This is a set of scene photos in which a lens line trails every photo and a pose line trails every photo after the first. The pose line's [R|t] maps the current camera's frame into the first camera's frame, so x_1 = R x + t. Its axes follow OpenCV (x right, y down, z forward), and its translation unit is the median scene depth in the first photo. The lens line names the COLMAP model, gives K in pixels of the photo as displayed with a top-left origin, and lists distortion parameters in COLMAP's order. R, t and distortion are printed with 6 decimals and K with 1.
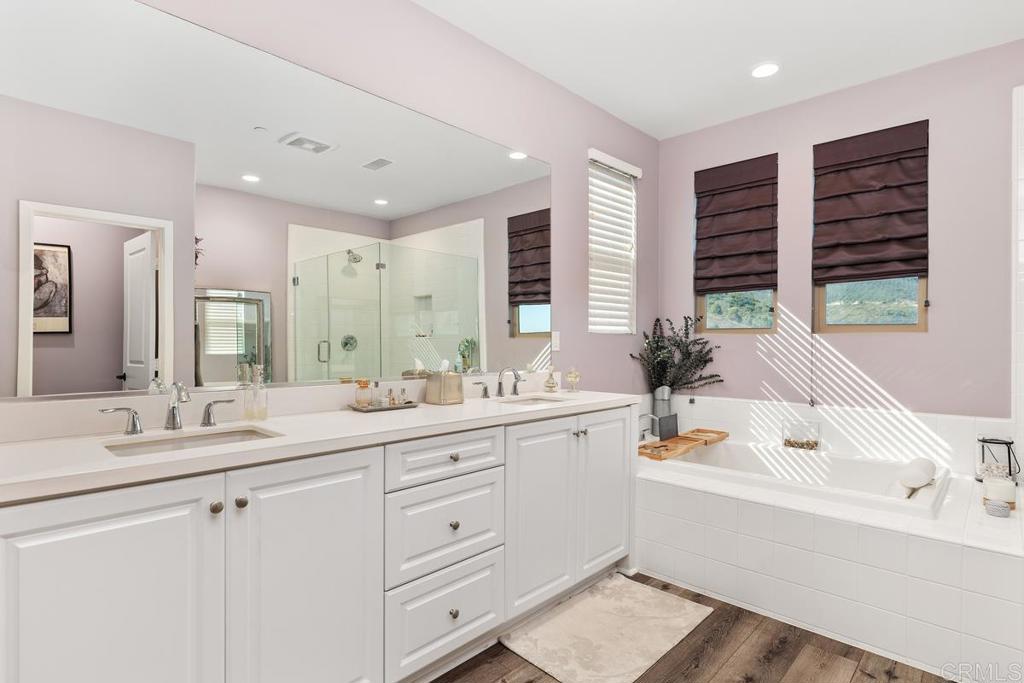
lens RADIAL K [[518.4, 0, 512.0], [0, 518.4, 341.5], [0, 0, 1]] dist [-0.000492, -0.000549]
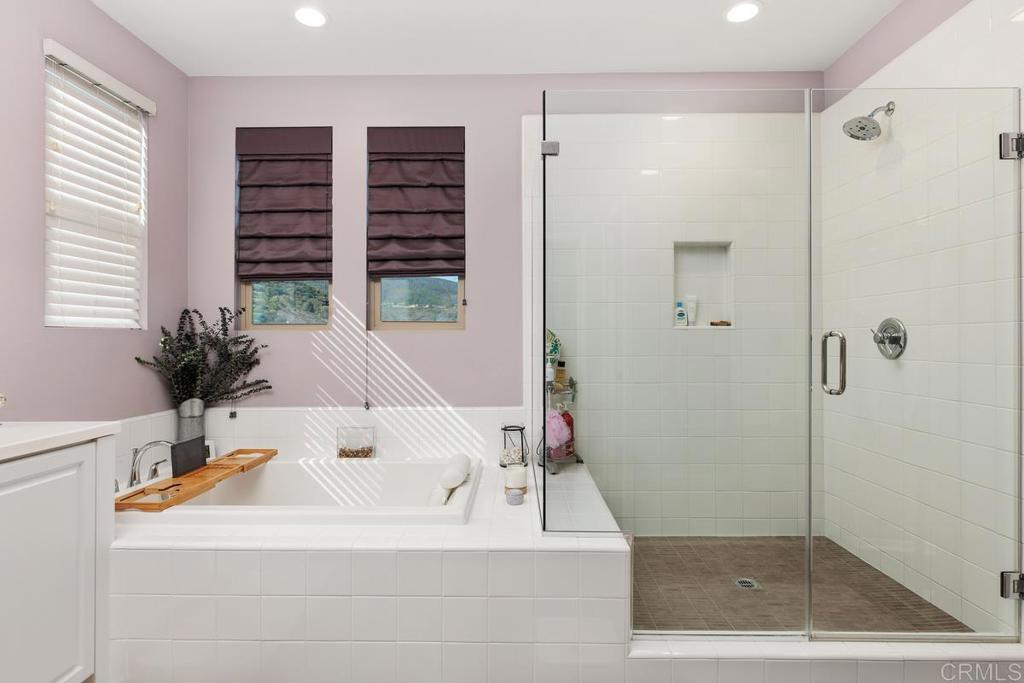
lens RADIAL K [[512.1, 0, 512.0], [0, 512.1, 341.5], [0, 0, 1]] dist [-0.002049, -0.000403]
pose [[0.733072, -0.007018, 0.680115, 0.140298], [0.004378, 0.999975, 0.005599, 0.000329], [-0.680137, -0.001127, 0.733084, 0.148071]]
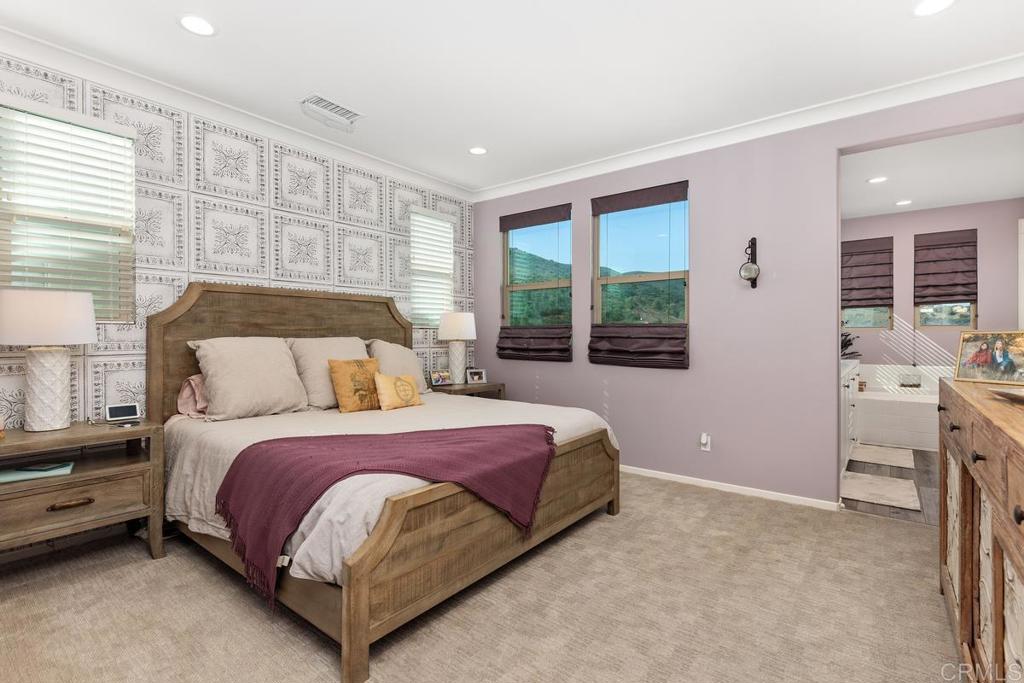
lens RADIAL K [[487.1, 0, 512.0], [0, 487.1, 341.5], [0, 0, 1]] dist [-0.002418, -0.000487]
pose [[0.994551, -0.009566, 0.103809, -1.086942], [0.008380, 0.999895, 0.011855, -0.005731], [-0.103911, -0.010920, 0.994527, -0.654184]]
